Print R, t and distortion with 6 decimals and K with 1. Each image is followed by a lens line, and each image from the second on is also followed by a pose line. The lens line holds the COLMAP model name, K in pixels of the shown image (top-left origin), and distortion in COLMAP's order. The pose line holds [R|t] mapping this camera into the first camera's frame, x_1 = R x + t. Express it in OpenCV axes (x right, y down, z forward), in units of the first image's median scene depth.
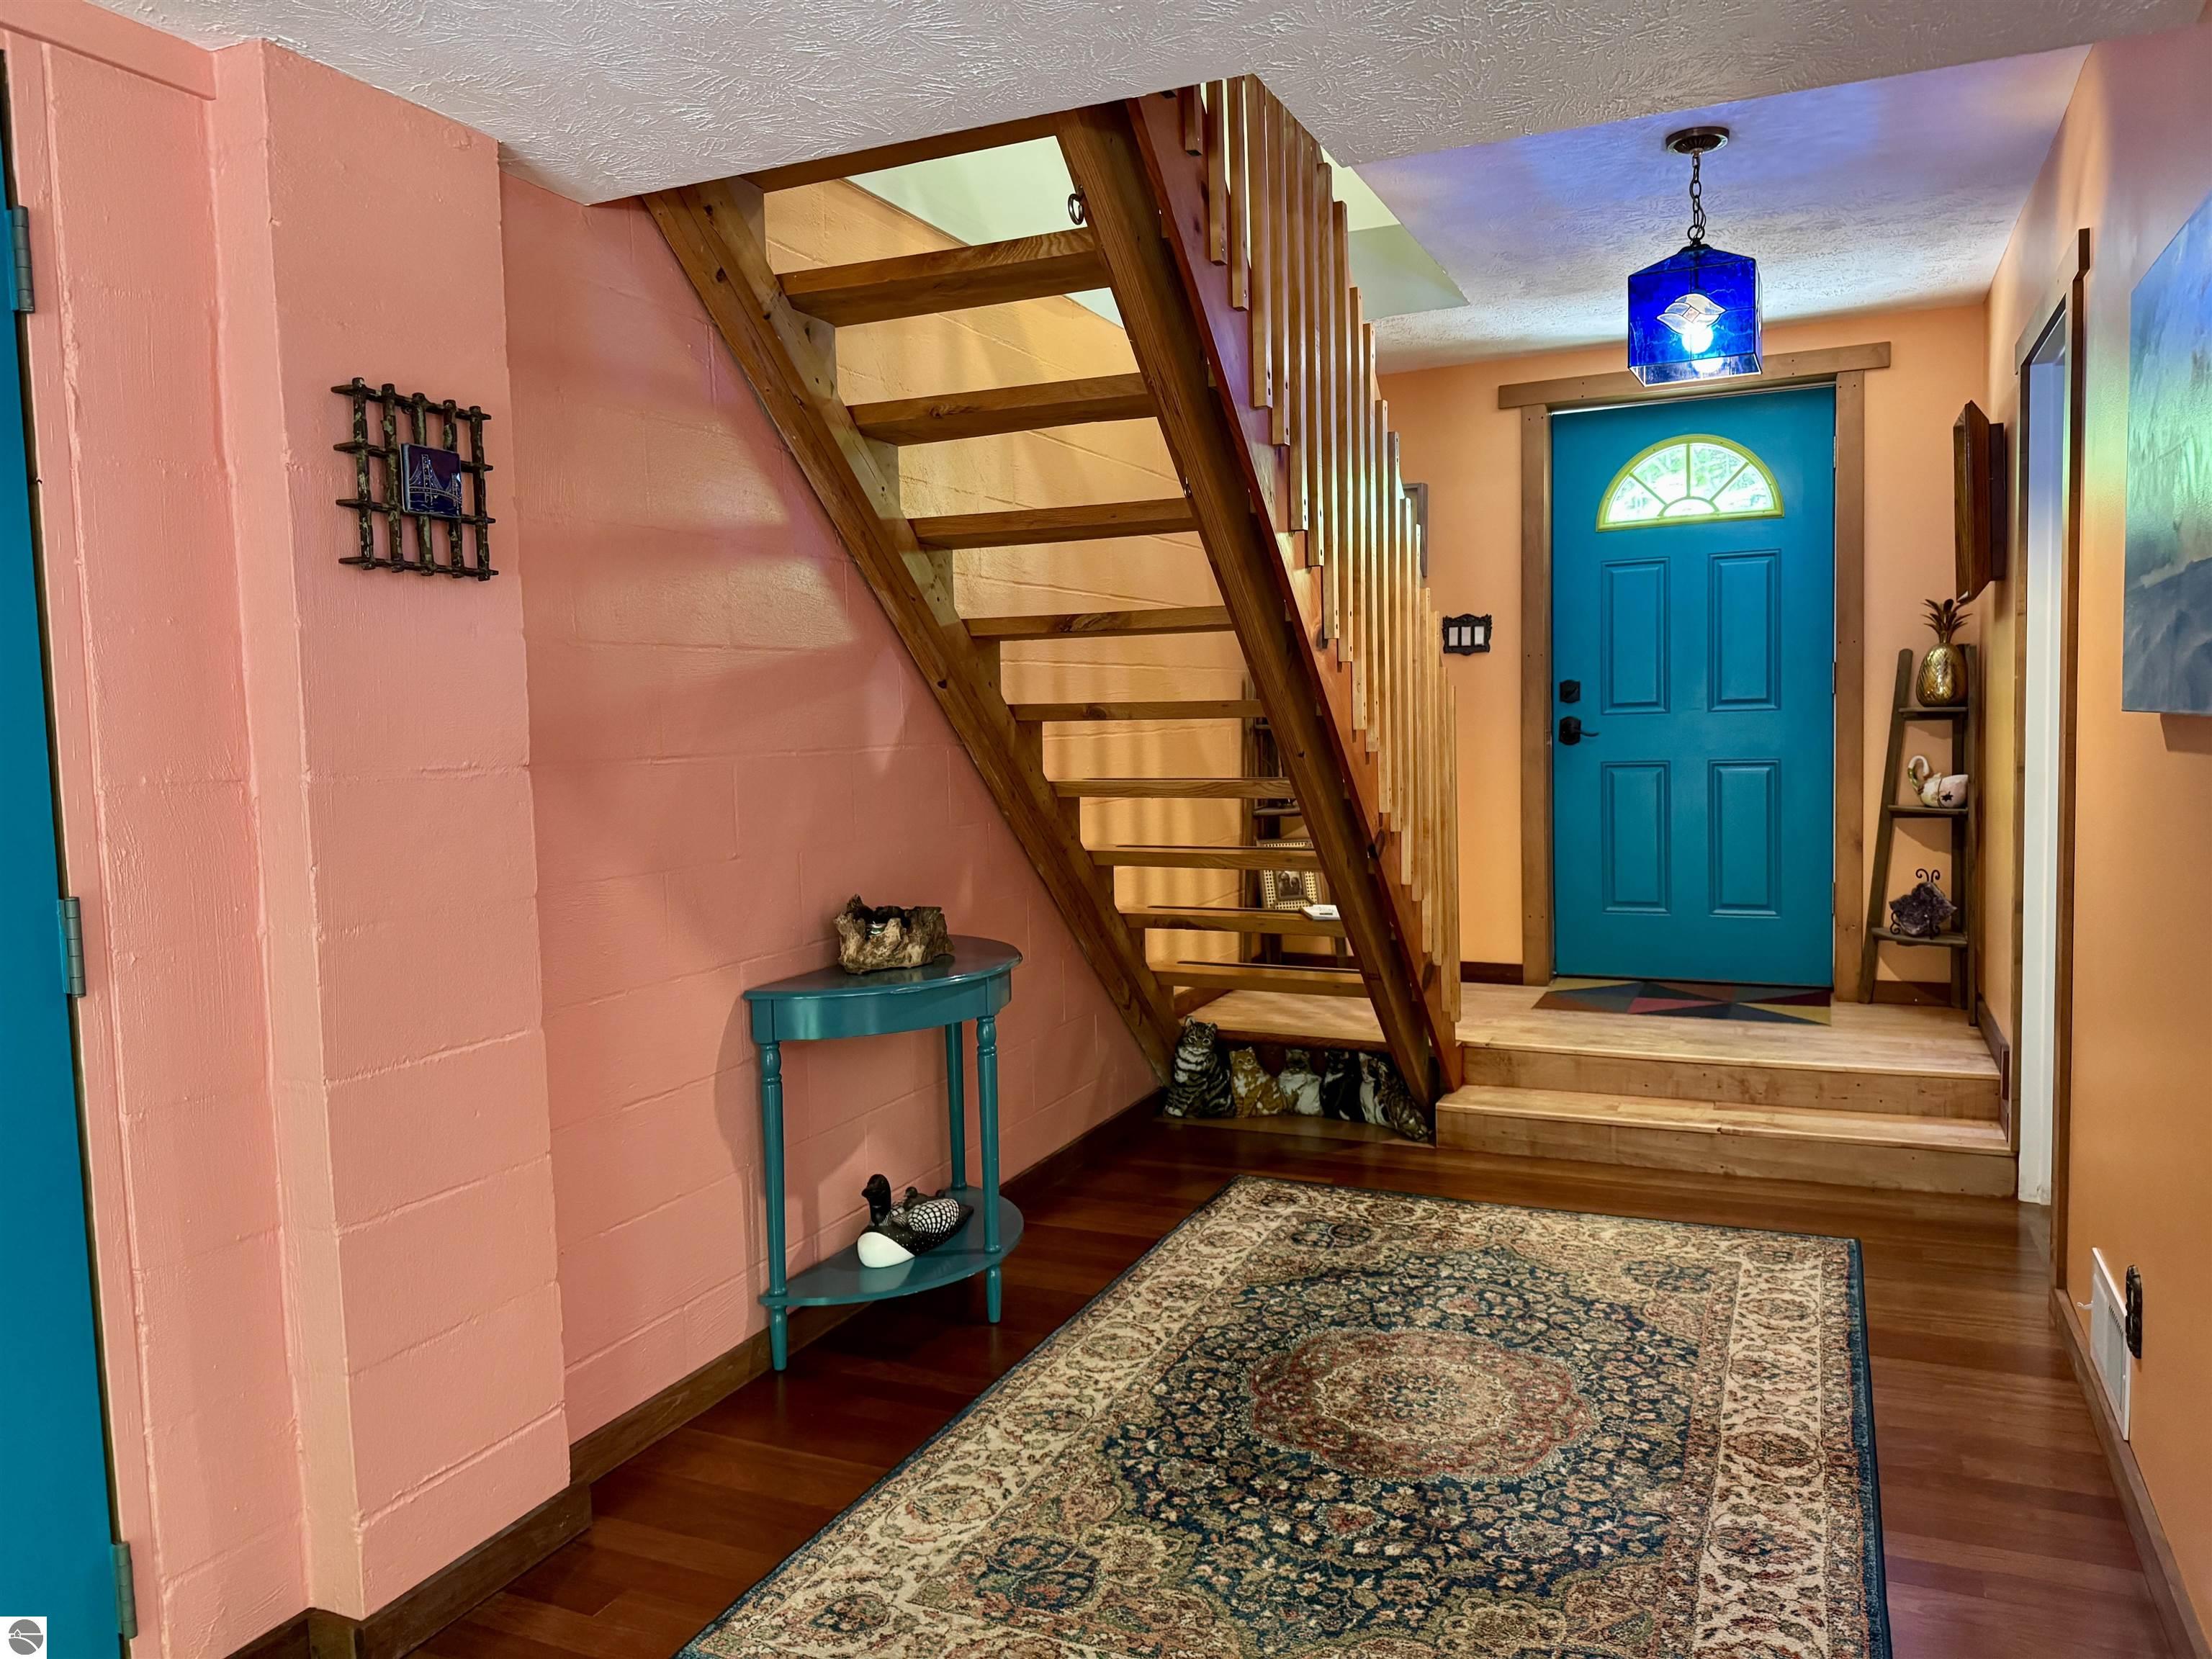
lens RADIAL K [[1562.5, 0, 1110.1], [0, 1562.5, 826.0], [0, 0, 1]] dist [0.001183, -0.001789]
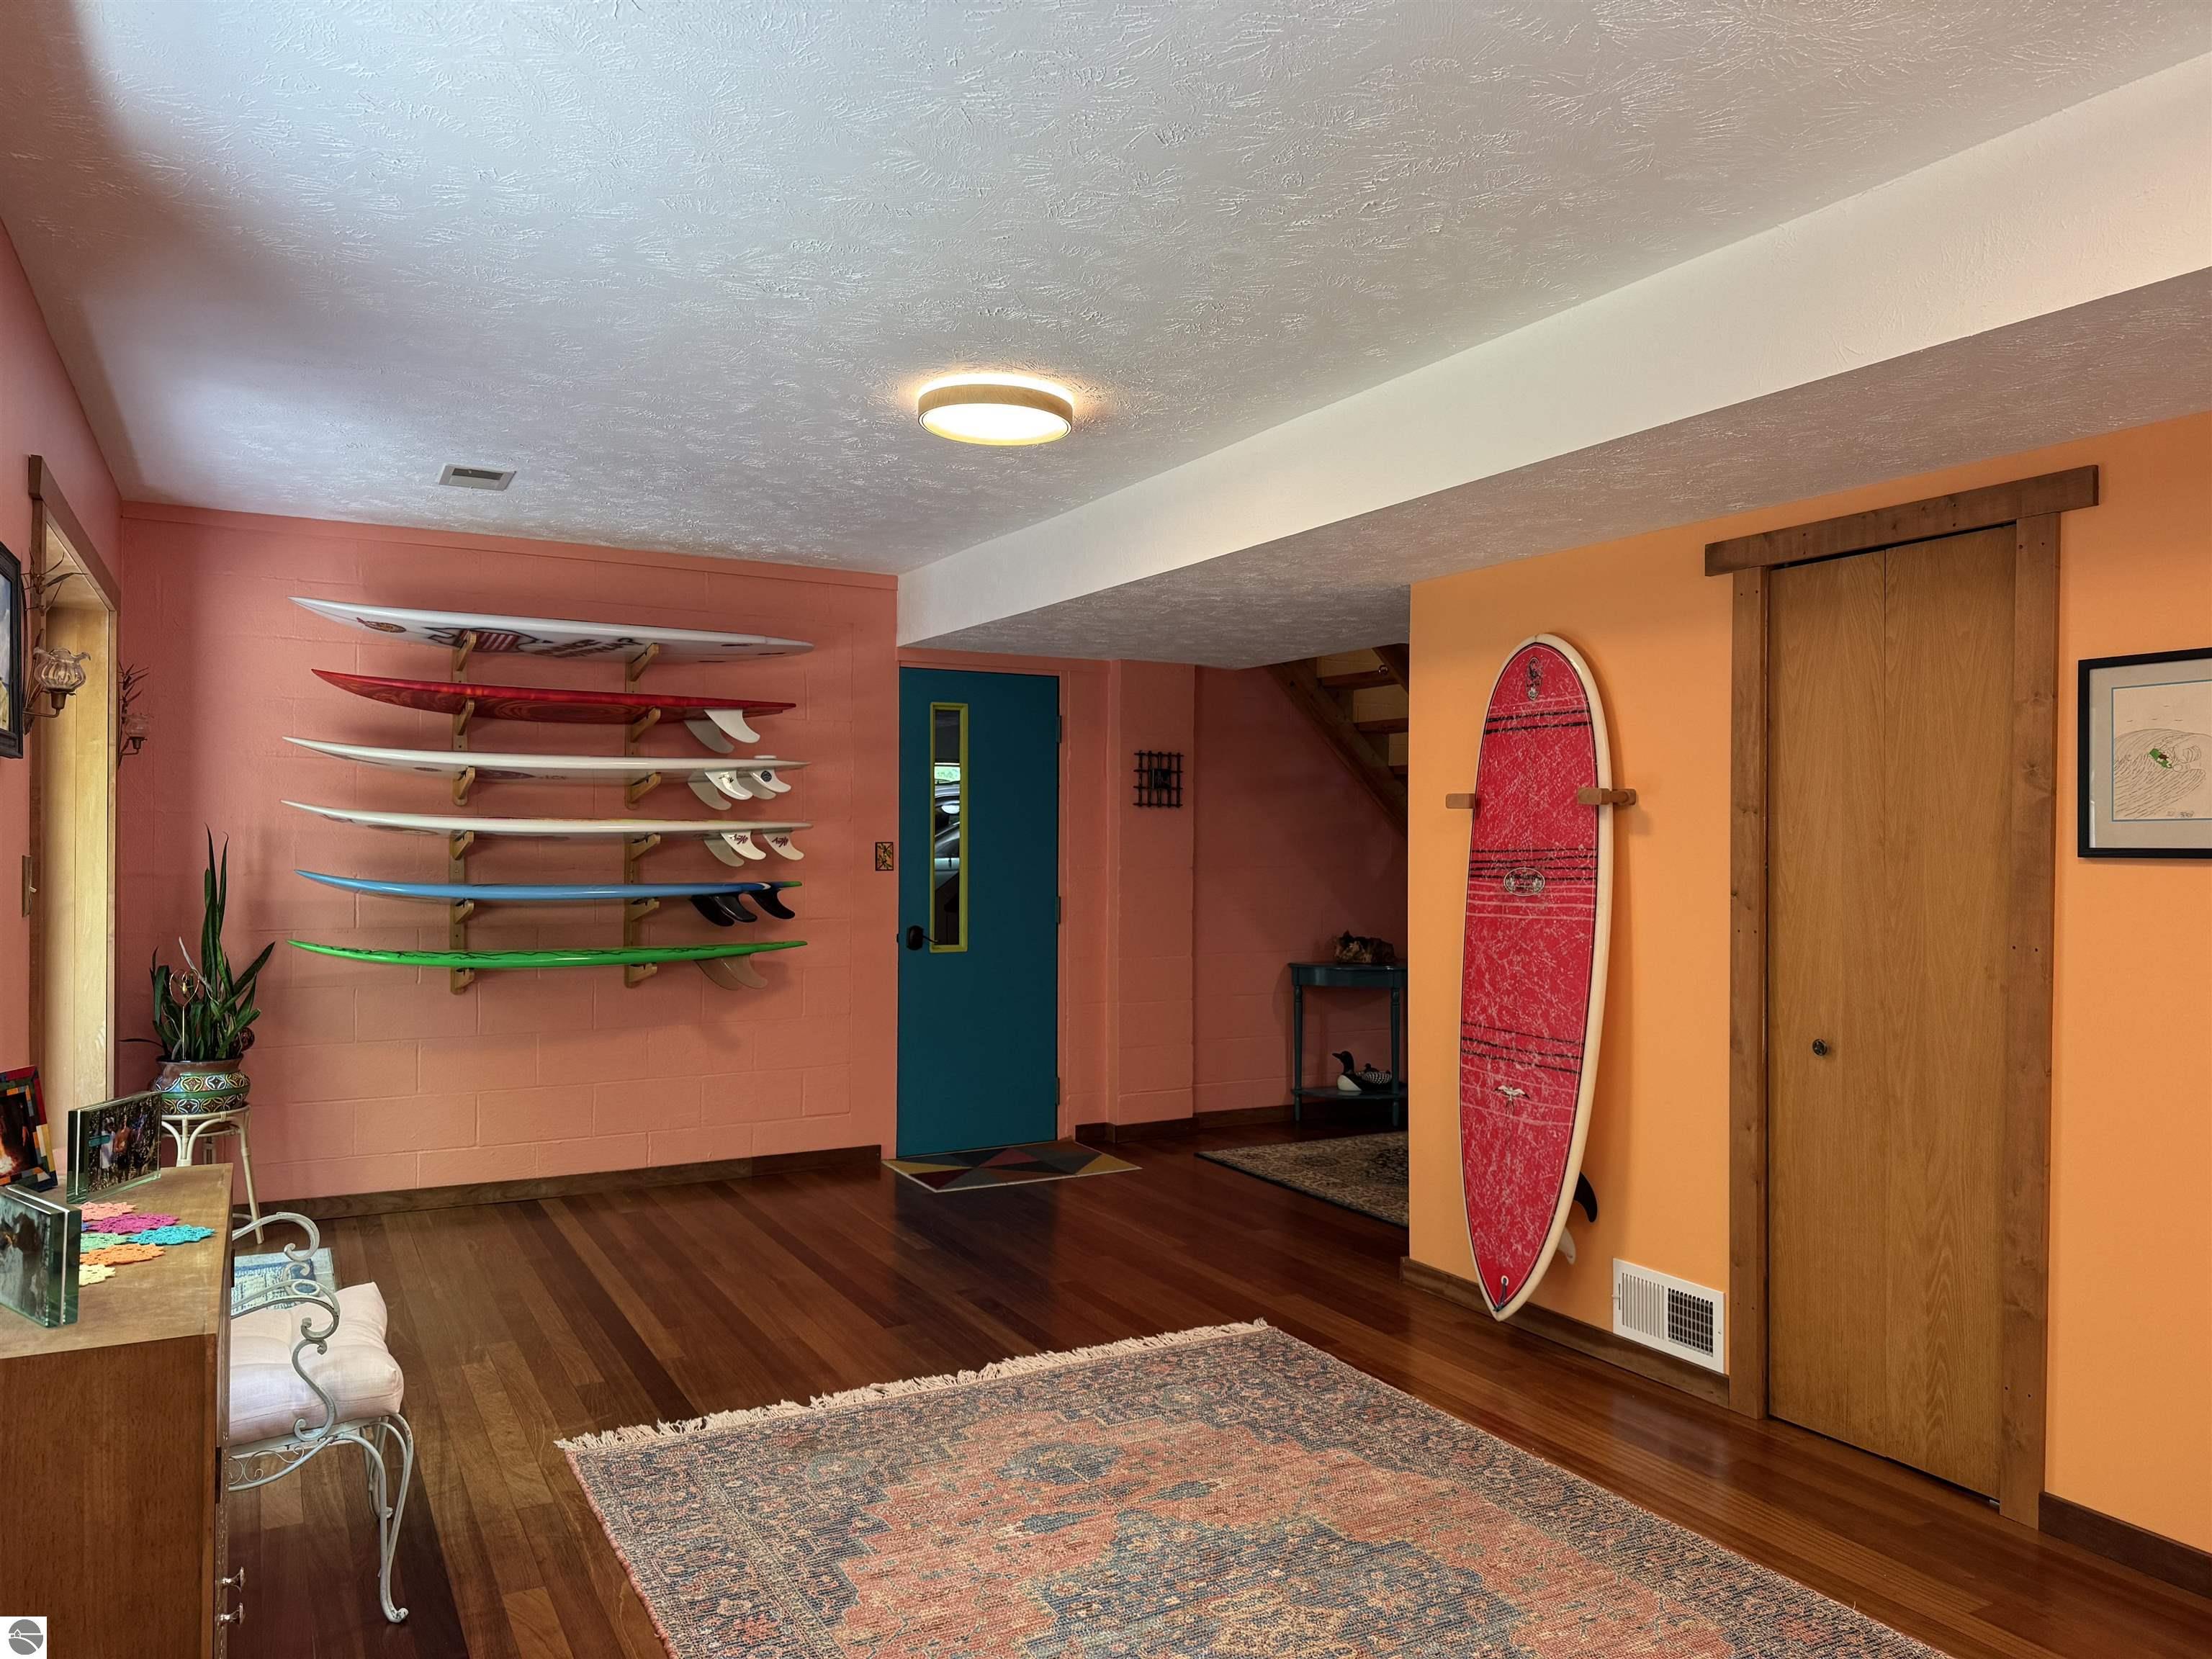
lens RADIAL K [[1562.5, 0, 1107.8], [0, 1562.5, 829.7], [0, 0, 1]] dist [0.001183, -0.001789]
pose [[0.793733, 0.029718, -0.607540, 1.390774], [-0.074710, 0.996006, -0.048887, 0.048930], [0.603661, 0.084192, 0.792783, -1.560352]]
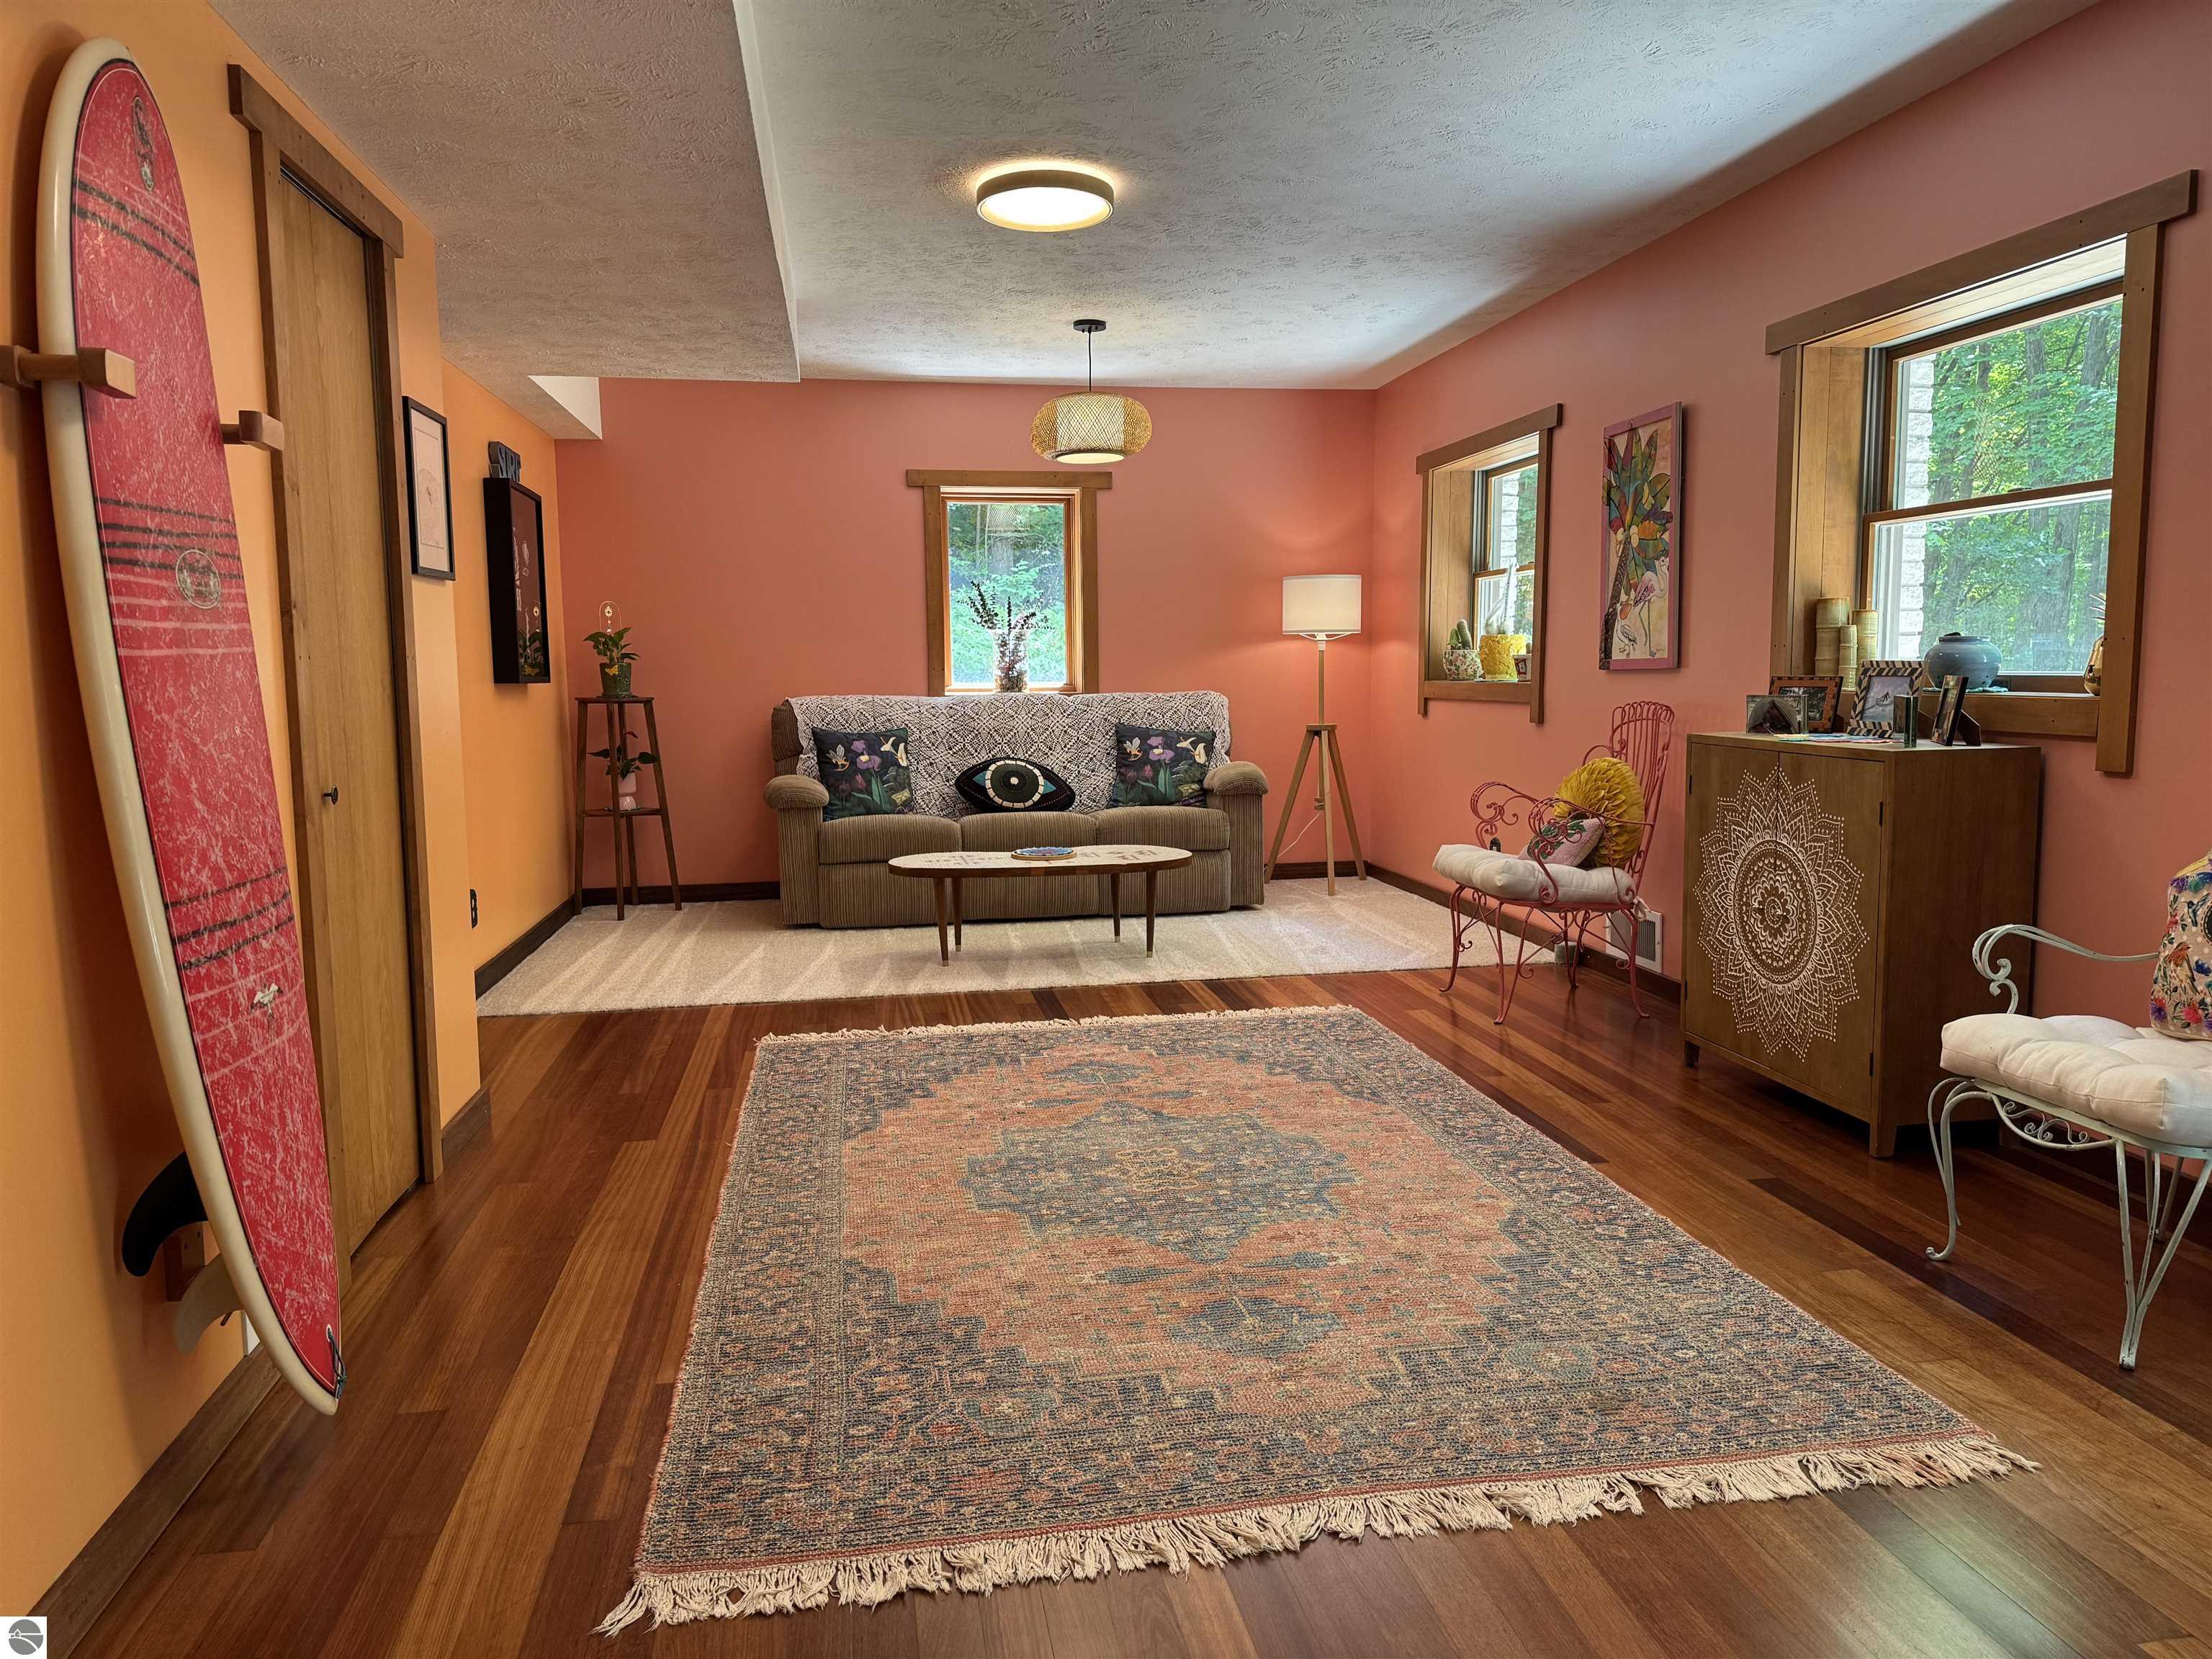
lens RADIAL K [[1562.5, 0, 1108.6], [0, 1562.5, 832.1], [0, 0, 1]] dist [0.001183, -0.001789]
pose [[-0.555040, -0.057313, 0.829847, -1.877741], [0.091917, 0.987288, 0.129665, 0.067084], [-0.826730, 0.148246, -0.542716, 1.831193]]
